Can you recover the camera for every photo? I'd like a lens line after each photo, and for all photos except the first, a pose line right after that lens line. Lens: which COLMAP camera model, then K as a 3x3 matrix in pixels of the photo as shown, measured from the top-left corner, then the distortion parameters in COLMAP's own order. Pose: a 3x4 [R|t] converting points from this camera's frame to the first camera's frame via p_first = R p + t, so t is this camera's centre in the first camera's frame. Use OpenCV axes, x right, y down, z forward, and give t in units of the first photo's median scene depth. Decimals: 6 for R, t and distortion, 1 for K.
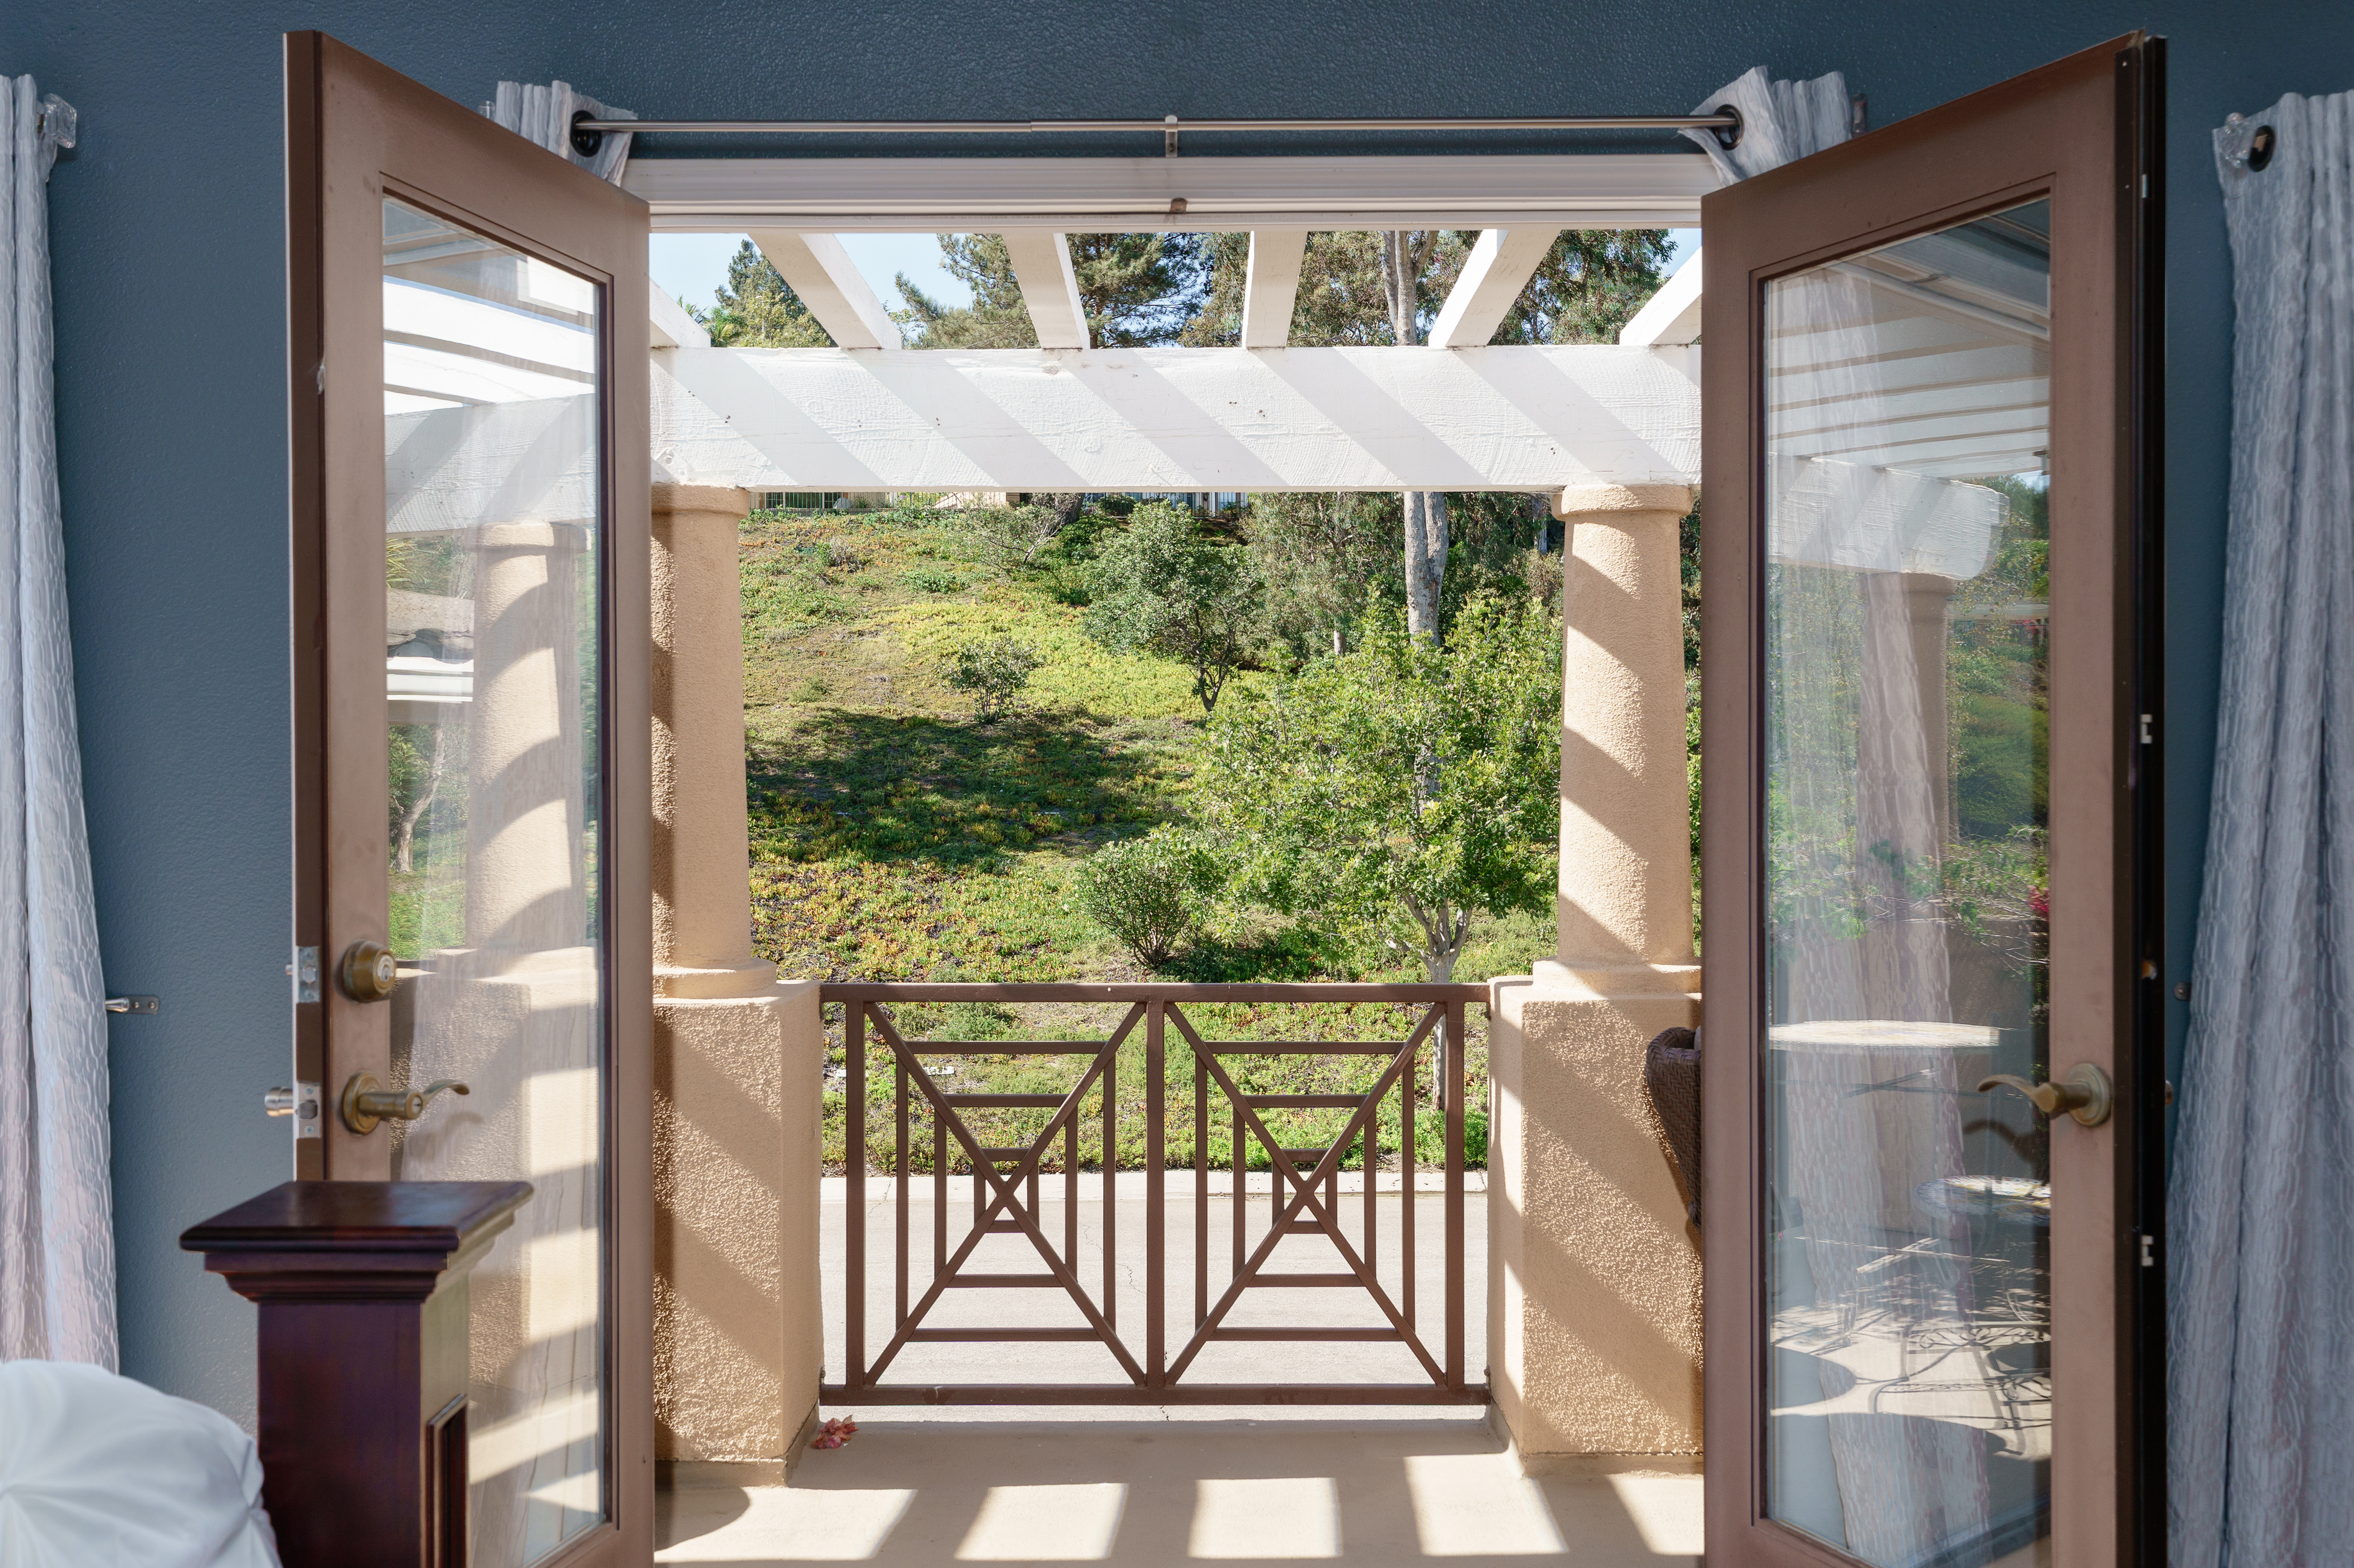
lens RADIAL K [[2326.1, 0, 1168.6], [0, 2326.1, 763.5], [0, 0, 1]] dist [0.008240, 0.000000]
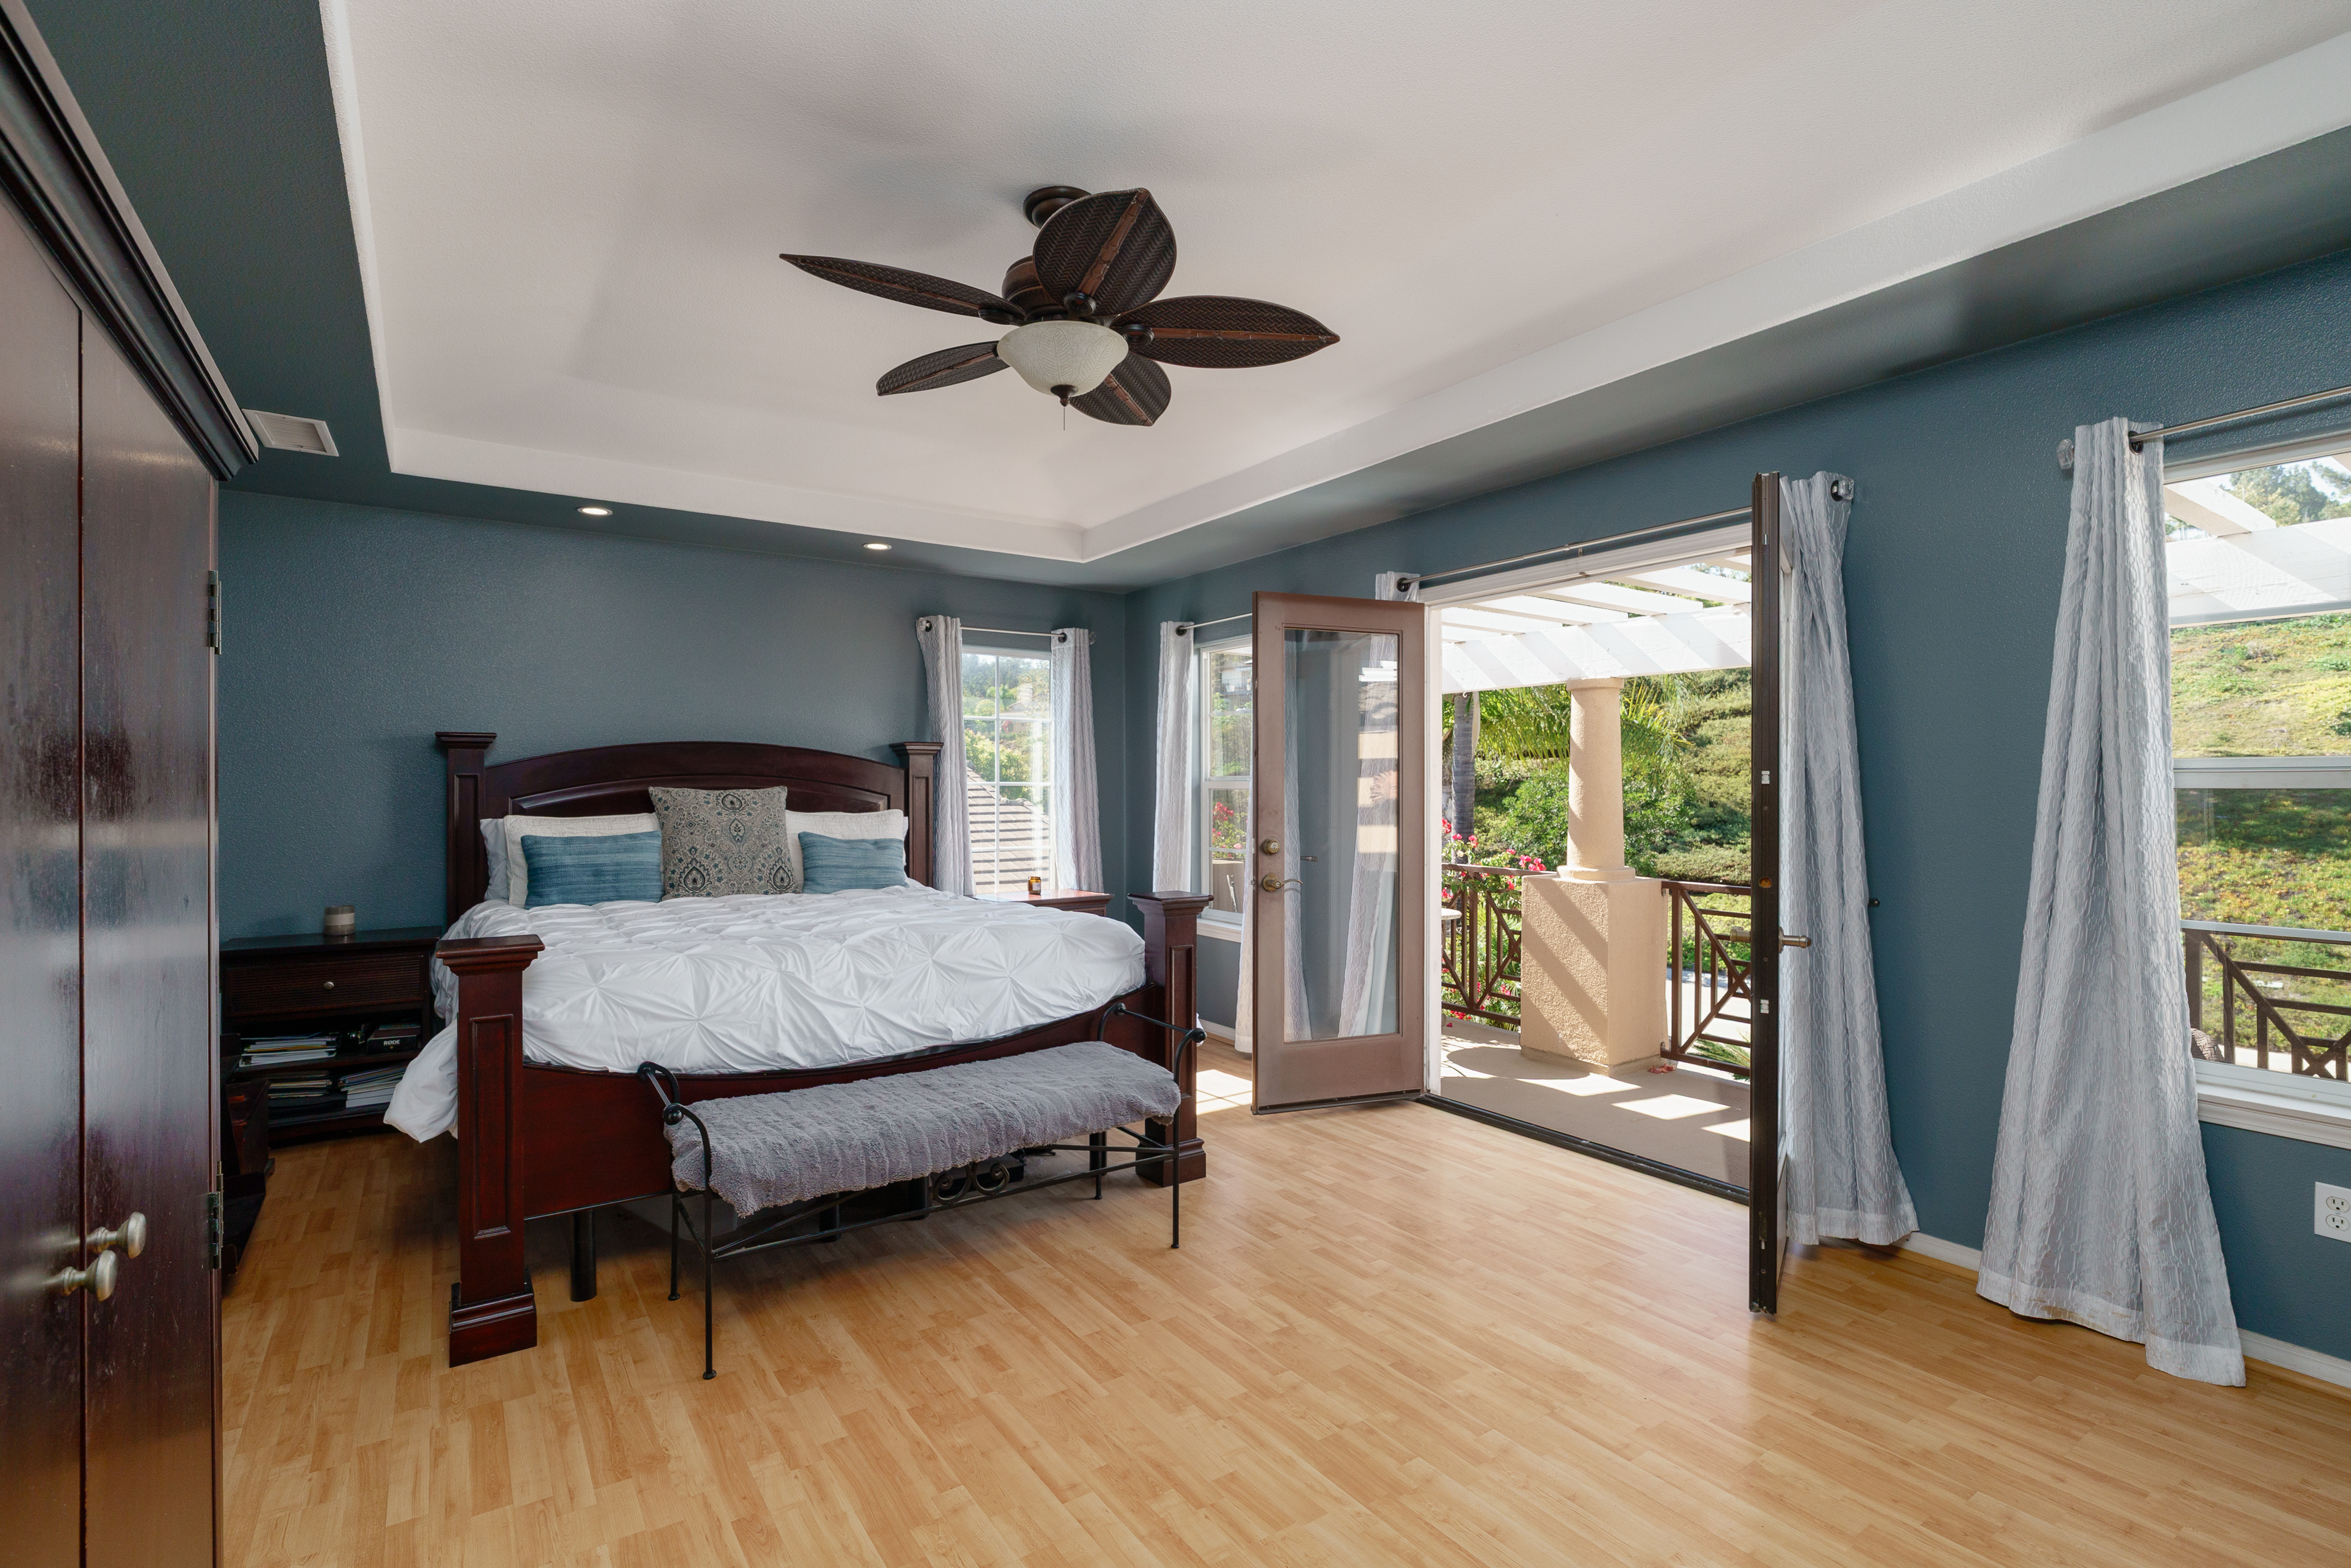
lens RADIAL K [[1076.1, 0, 1171.6], [0, 1076.1, 791.3], [0, 0, 1]] dist [-0.014375, 0.004135]
pose [[0.563863, 0.008731, -0.825822, 0.470980], [-0.002693, 0.999958, 0.008733, -0.005308], [0.825864, -0.002701, 0.563863, -0.034763]]
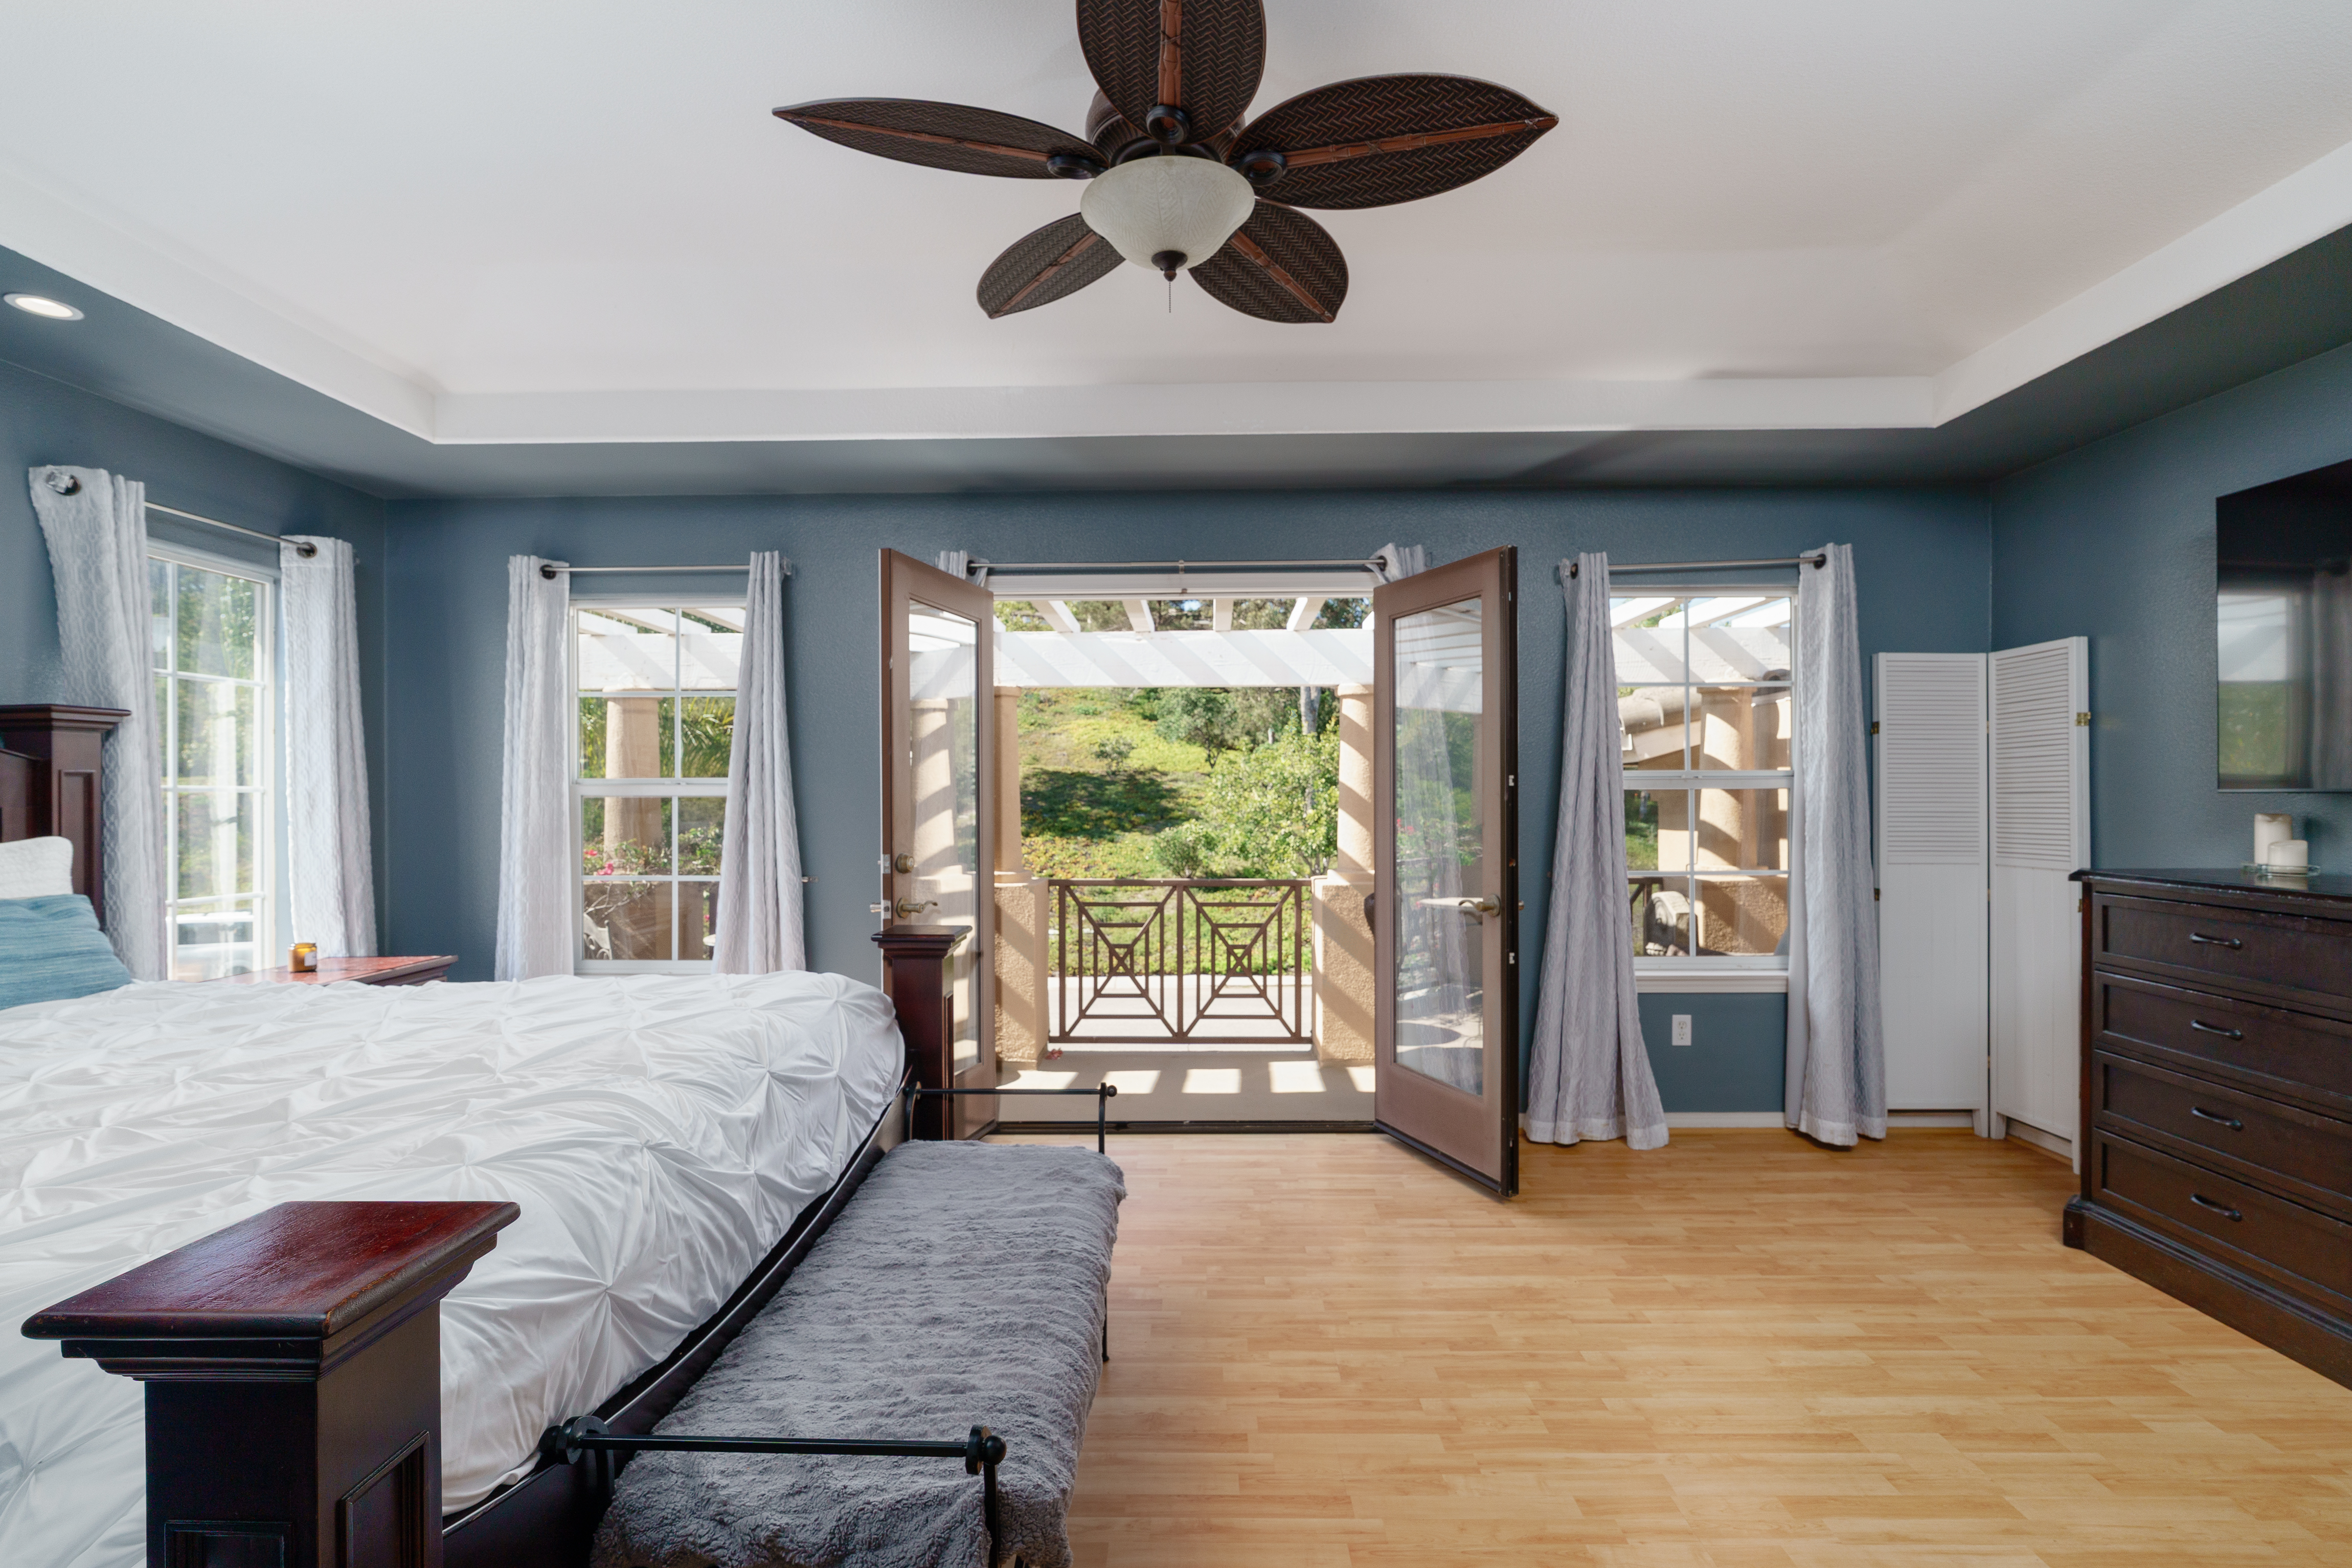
lens RADIAL K [[1076.5, 0, 1175.3], [0, 1076.5, 789.5], [0, 0, 1]] dist [-0.014375, 0.004135]
pose [[0.999837, 0.000788, -0.018014, 0.010775], [-0.000848, 0.999994, -0.003303, 0.000153], [0.018012, 0.003318, 0.999832, -0.179741]]
